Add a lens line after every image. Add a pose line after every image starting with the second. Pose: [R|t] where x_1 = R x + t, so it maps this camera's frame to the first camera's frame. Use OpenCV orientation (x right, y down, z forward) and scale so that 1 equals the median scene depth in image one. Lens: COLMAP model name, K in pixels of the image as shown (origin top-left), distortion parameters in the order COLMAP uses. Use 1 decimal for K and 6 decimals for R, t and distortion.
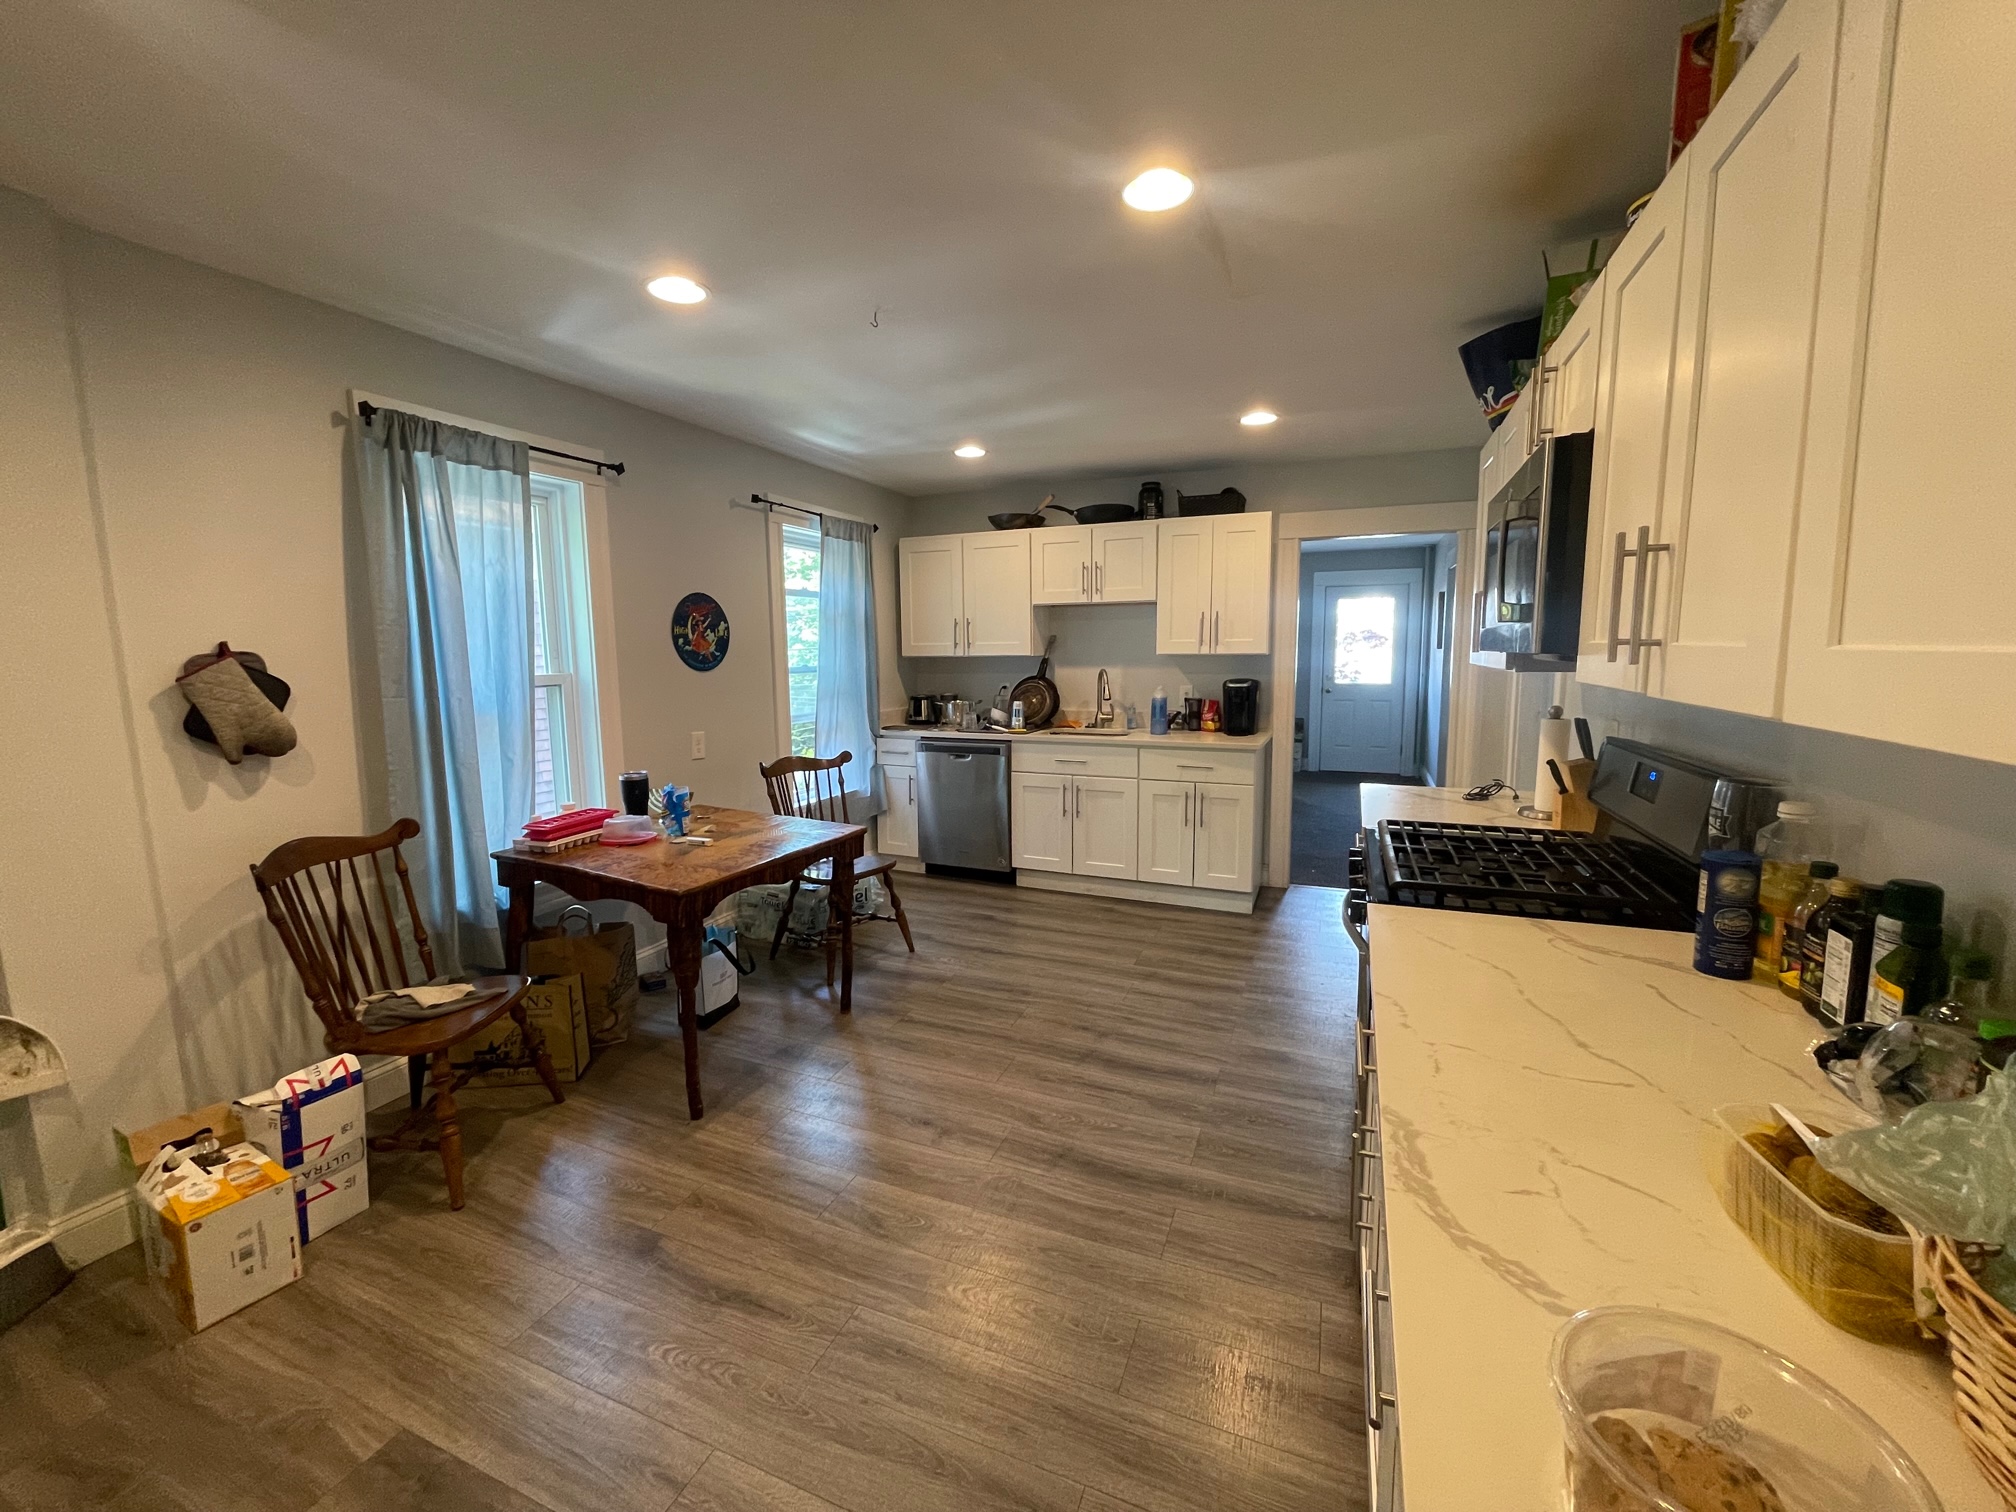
lens RADIAL K [[808.3, 0, 1008.0], [0, 808.3, 756.0], [0, 0, 1]] dist [0.001668, 0.000132]
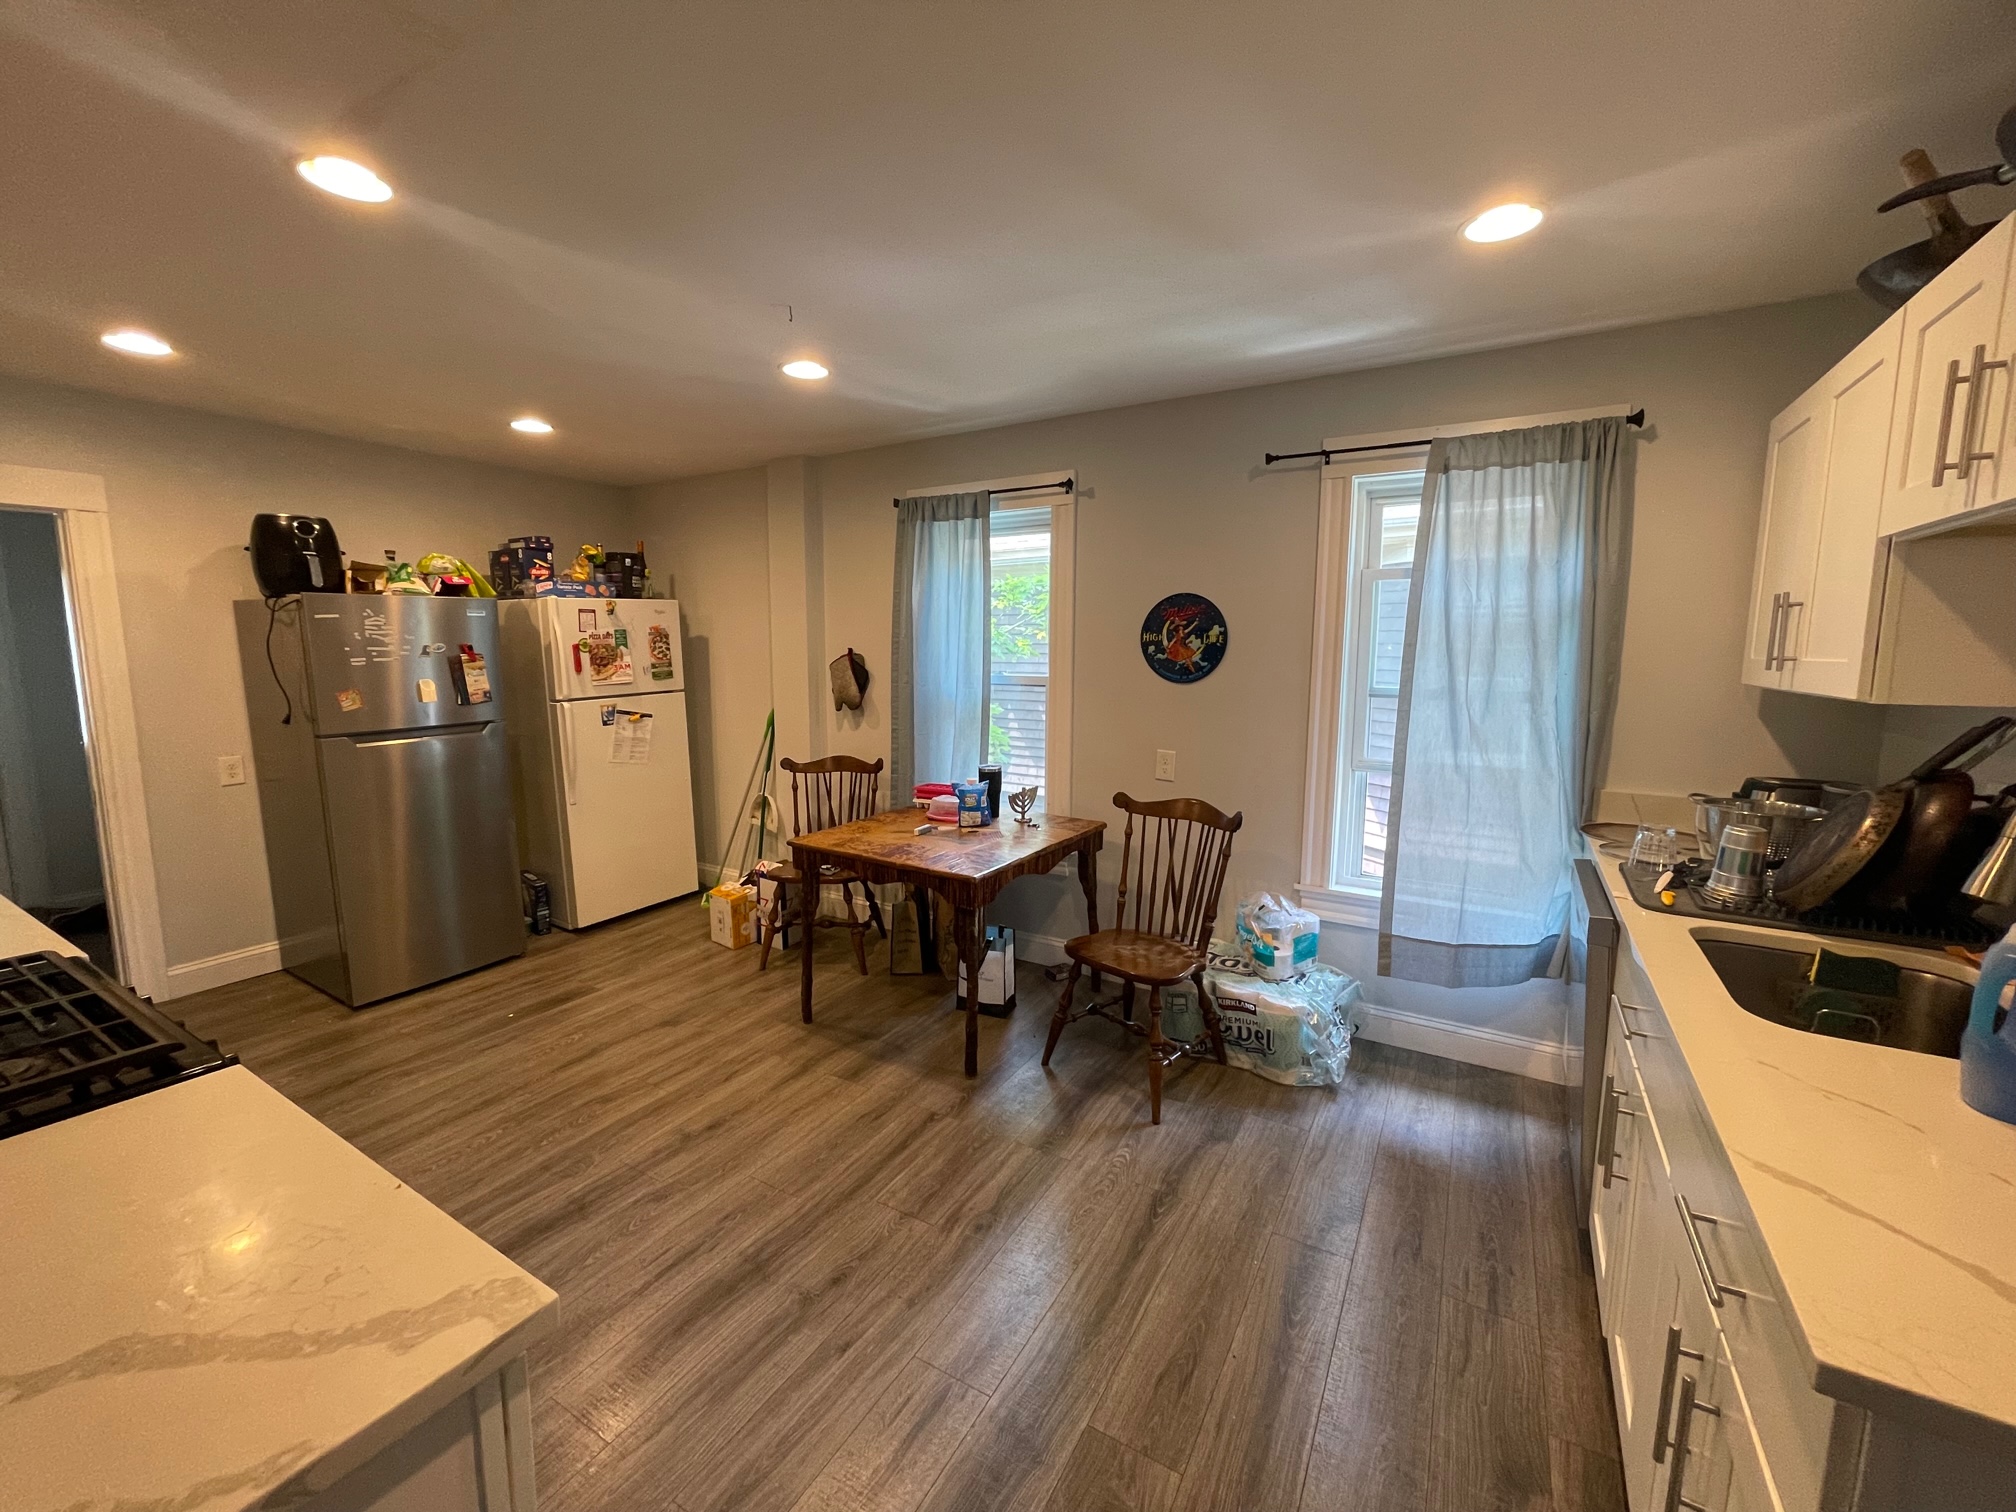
lens RADIAL K [[808.3, 0, 1008.0], [0, 808.3, 756.0], [0, 0, 1]] dist [0.001668, 0.000132]
pose [[-0.134492, 0.146785, -0.979983, 0.530301], [-0.131343, 0.977601, 0.164454, -0.151489], [0.982172, 0.150831, -0.112200, 0.955008]]
